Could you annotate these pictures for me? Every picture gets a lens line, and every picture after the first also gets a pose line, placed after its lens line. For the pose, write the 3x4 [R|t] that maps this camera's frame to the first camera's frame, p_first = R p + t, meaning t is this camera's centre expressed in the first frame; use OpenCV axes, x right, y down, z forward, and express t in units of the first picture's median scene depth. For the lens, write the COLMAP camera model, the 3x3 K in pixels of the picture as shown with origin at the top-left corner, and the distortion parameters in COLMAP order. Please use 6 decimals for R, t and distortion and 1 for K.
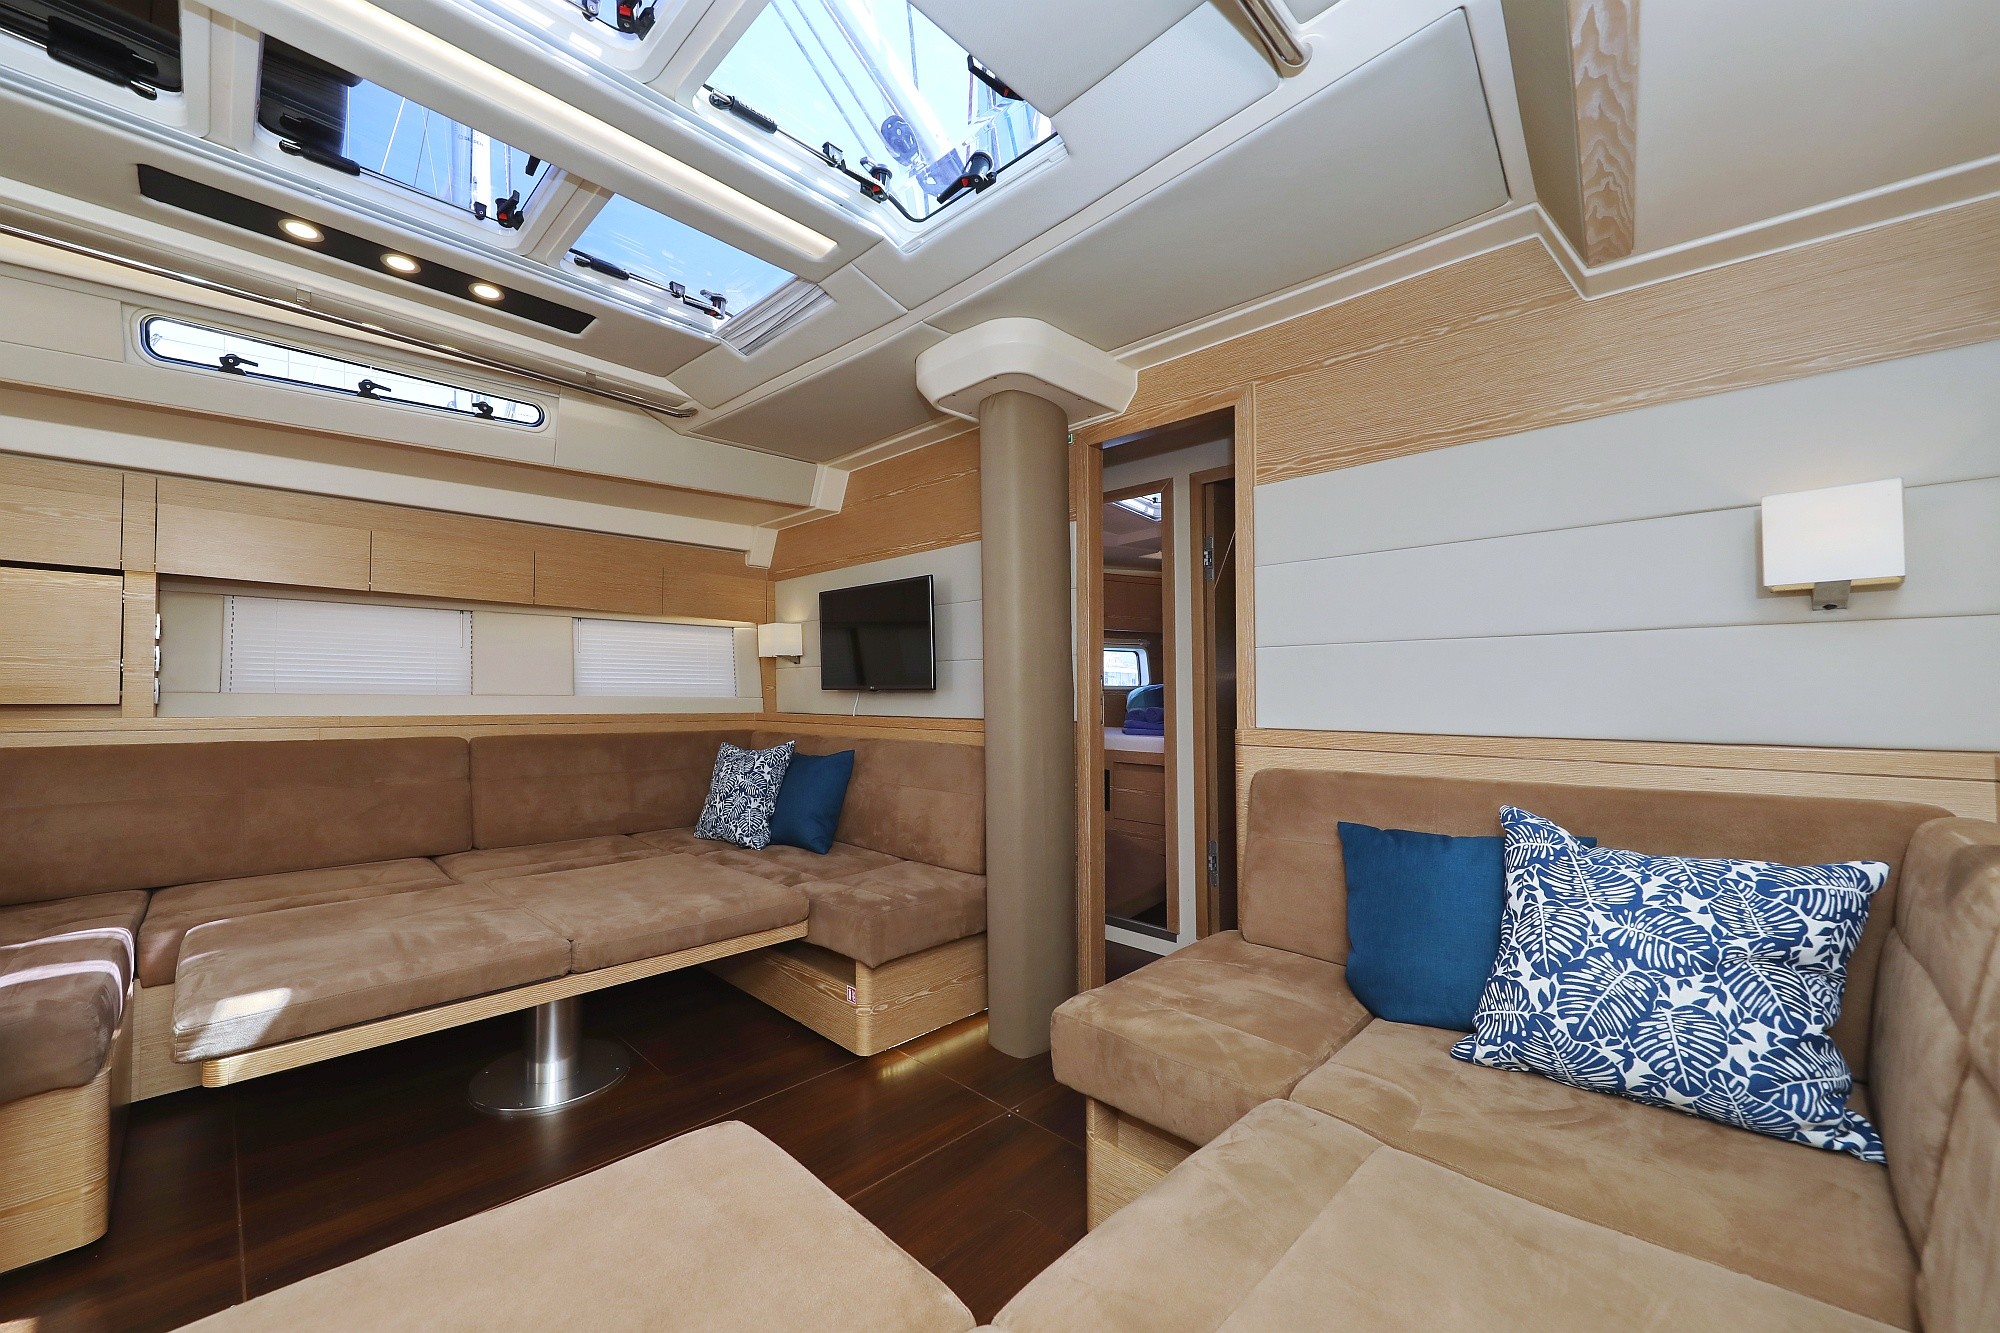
lens RADIAL K [[772.7, 0, 949.9], [0, 772.7, 666.4], [0, 0, 1]] dist [0.007769, 0.001178]
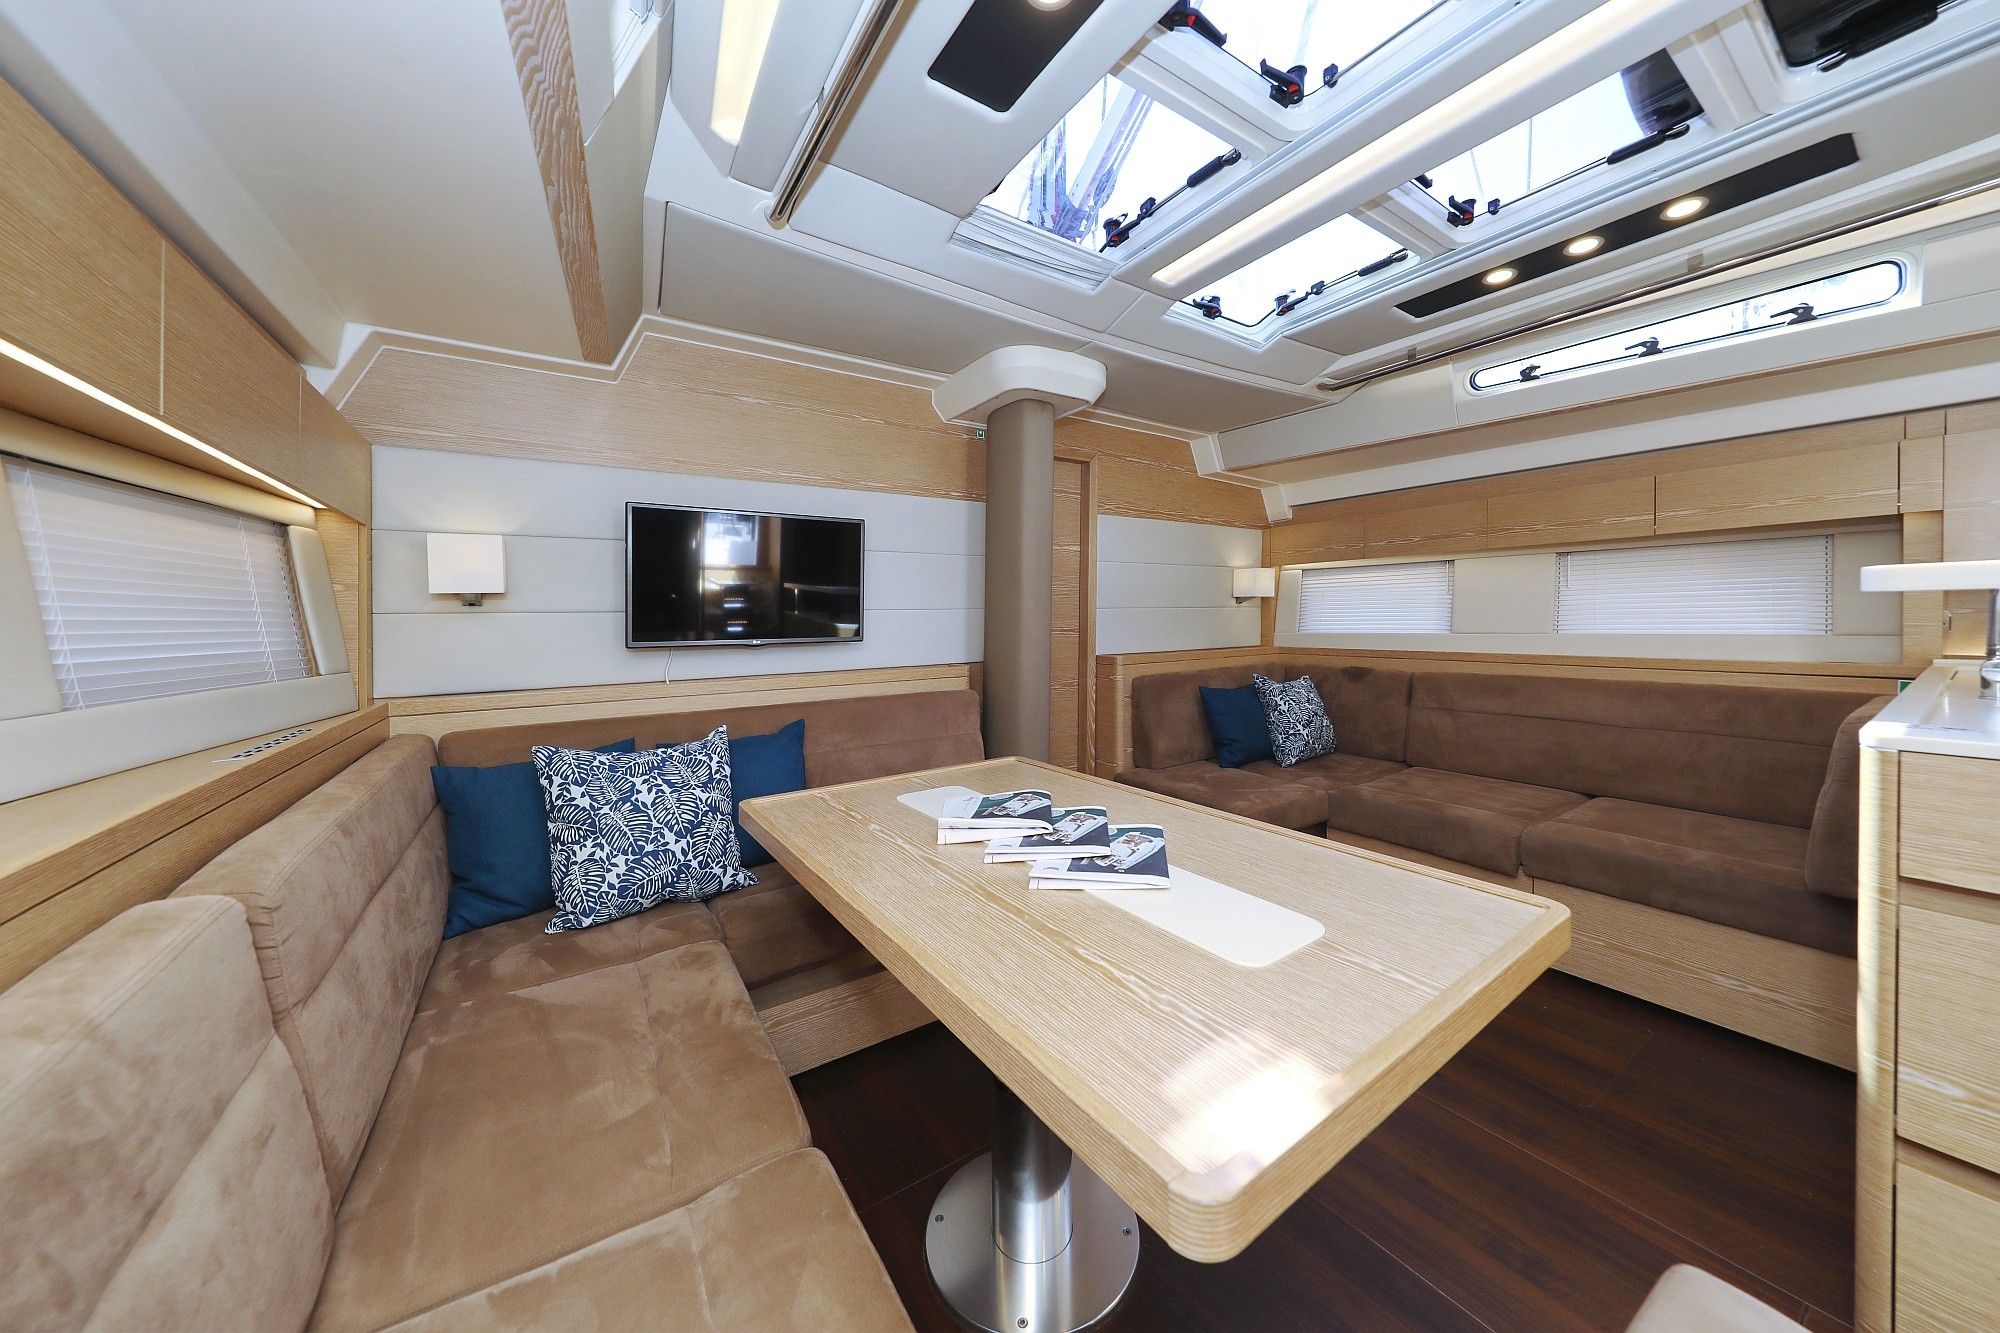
lens RADIAL K [[682.9, 0, 1023.6], [0, 682.9, 616.9], [0, 0, 1]] dist [0.005275, -0.000593]
pose [[0.181102, -0.003262, 0.983459, -1.045425], [-0.022738, 0.999713, 0.007503, -0.014978], [-0.983201, -0.023721, 0.180976, 0.858061]]
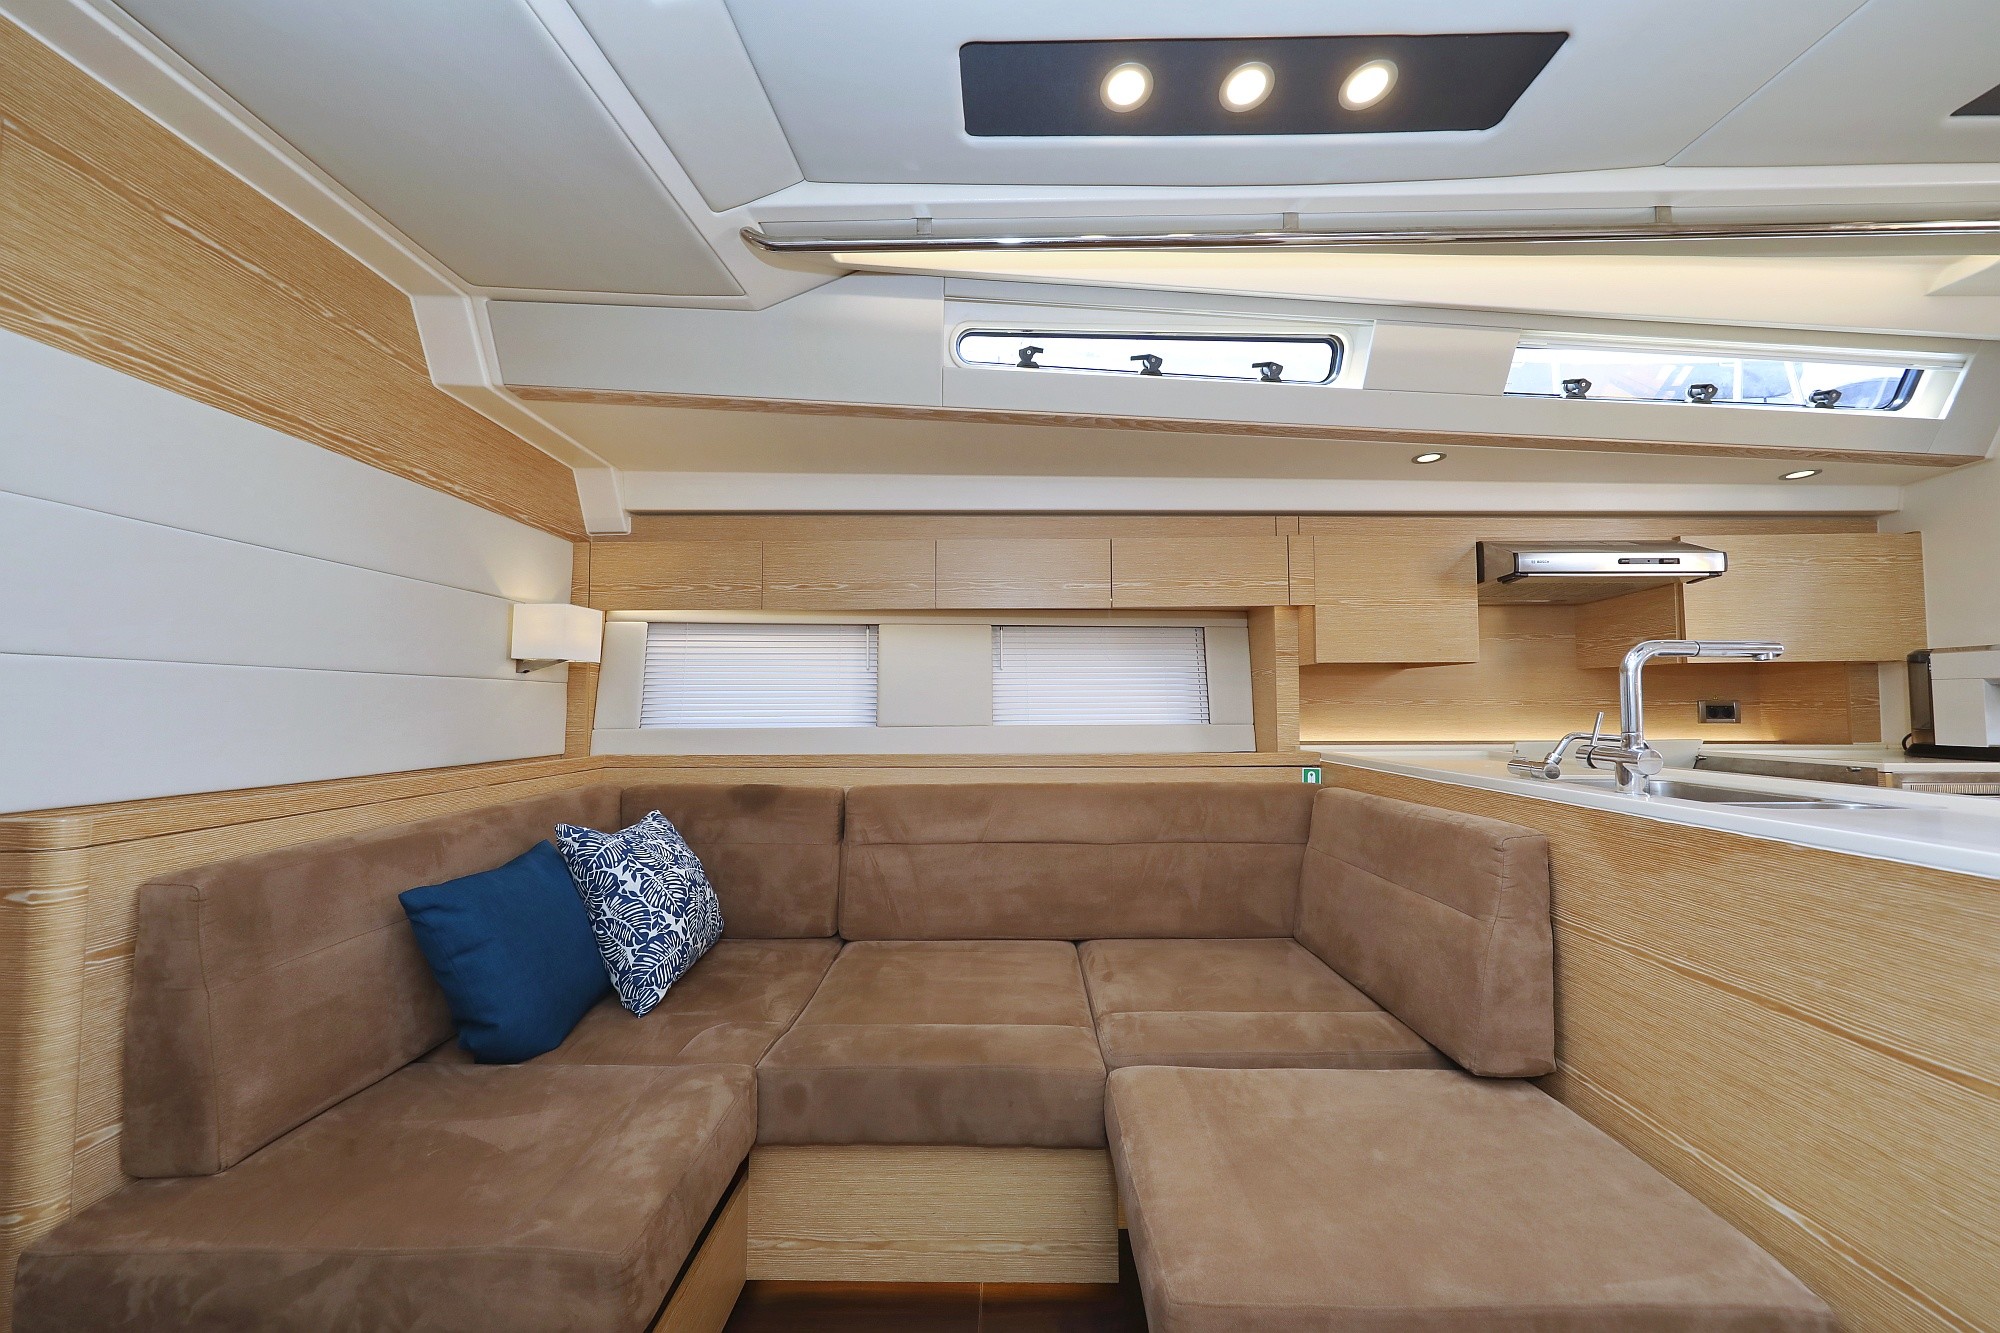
lens RADIAL K [[682.9, 0, 1007.8], [0, 682.9, 683.2], [0, 0, 1]] dist [0.005275, -0.000593]
pose [[-0.705101, 0.025006, 0.708666, -0.325749], [-0.023797, 0.997981, -0.058892, 0.000330], [-0.708707, -0.058389, -0.703082, 0.811357]]
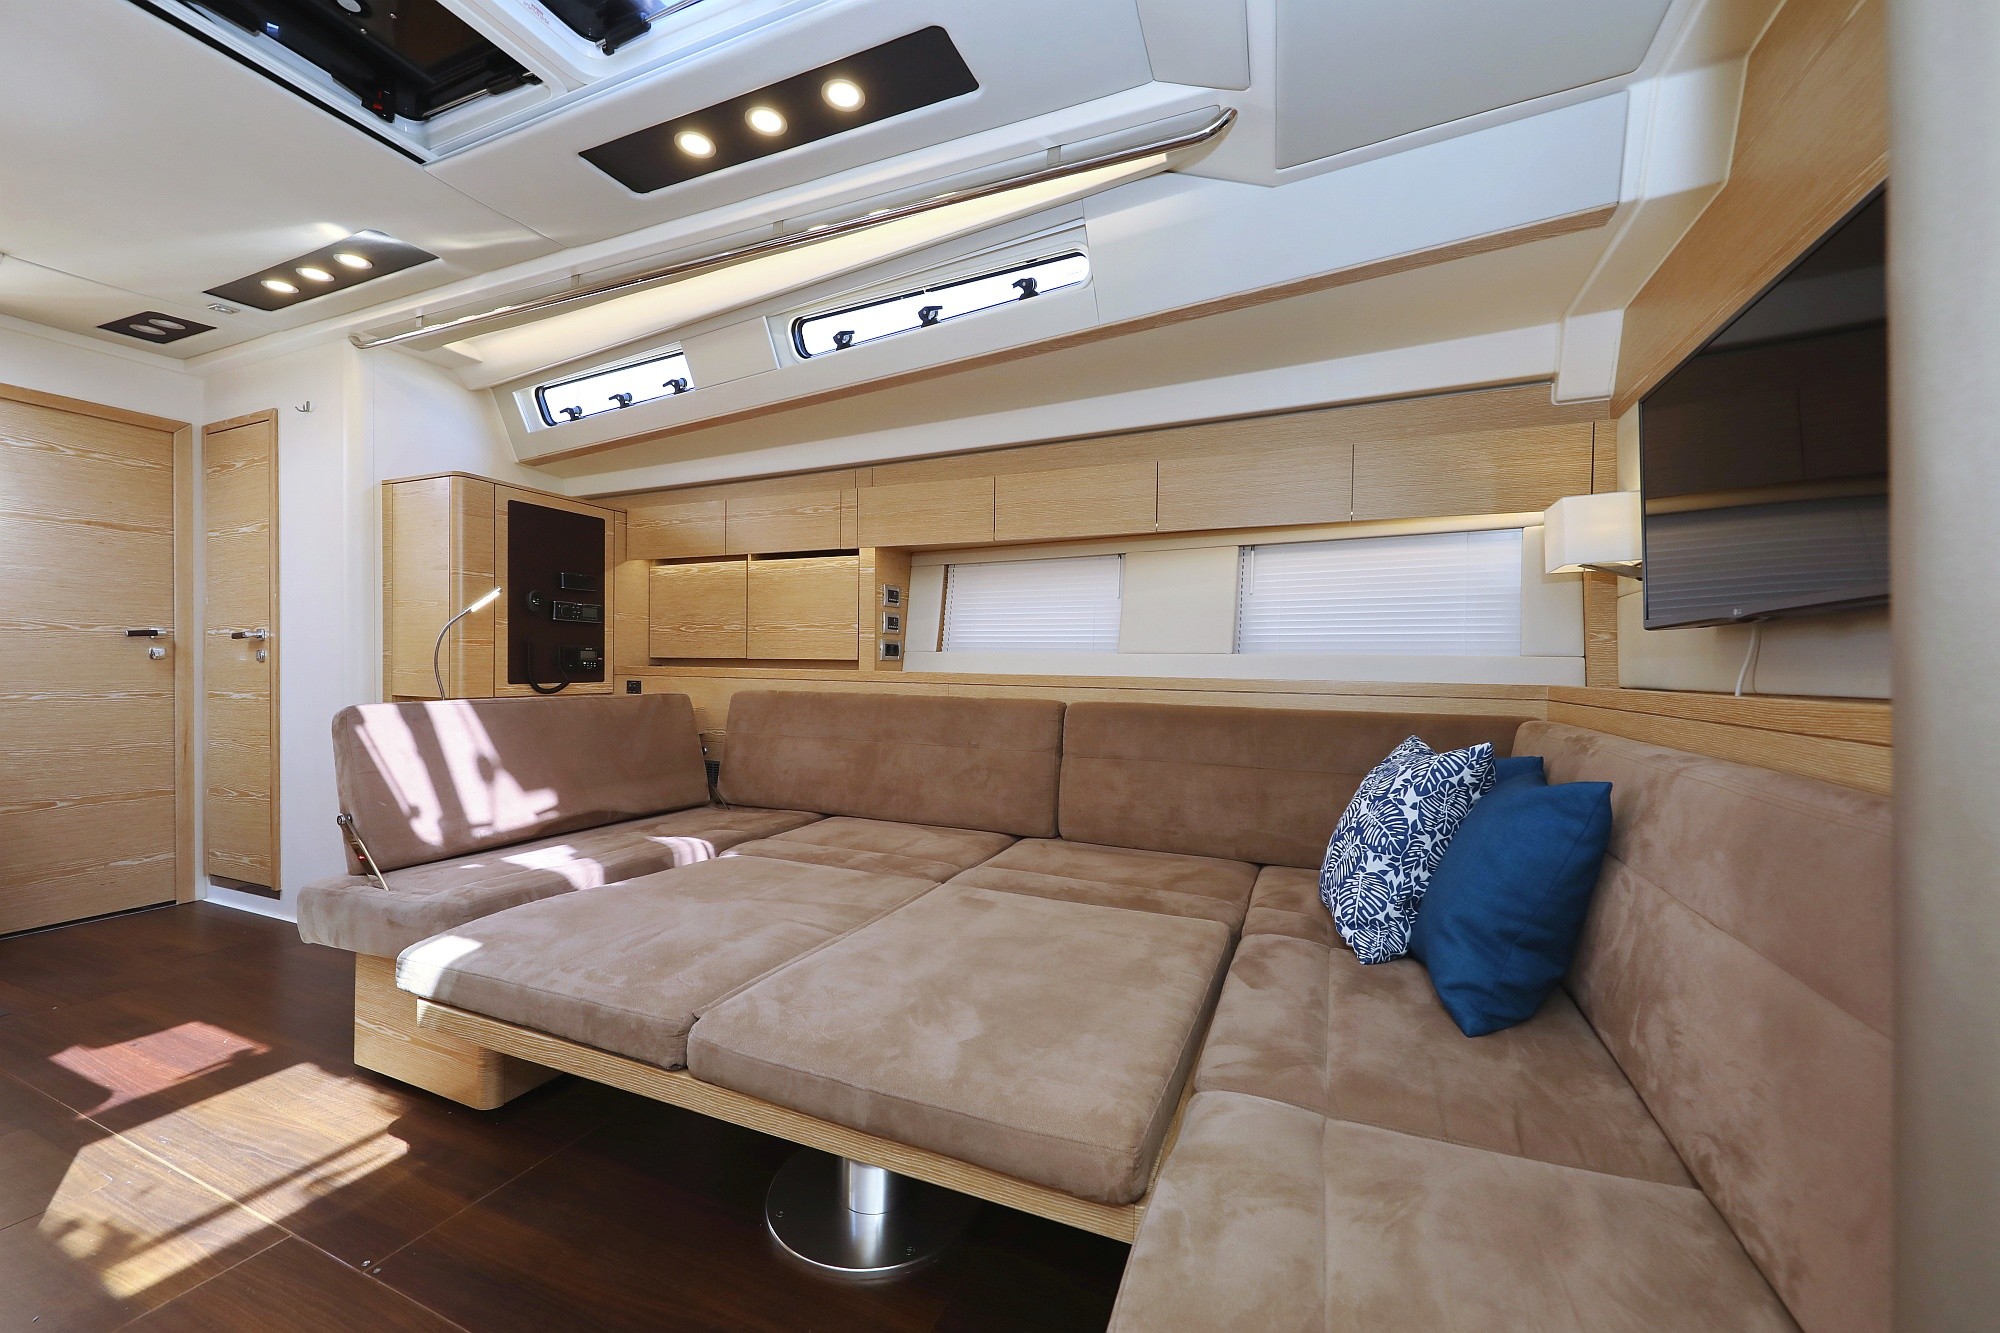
lens RADIAL K [[772.7, 0, 1026.2], [0, 772.7, 659.2], [0, 0, 1]] dist [0.007769, 0.001178]
pose [[0.379350, -0.002636, -0.925249, 0.148319], [0.027395, 0.999590, 0.008384, 0.050825], [0.924847, -0.028528, 0.379267, 0.809668]]
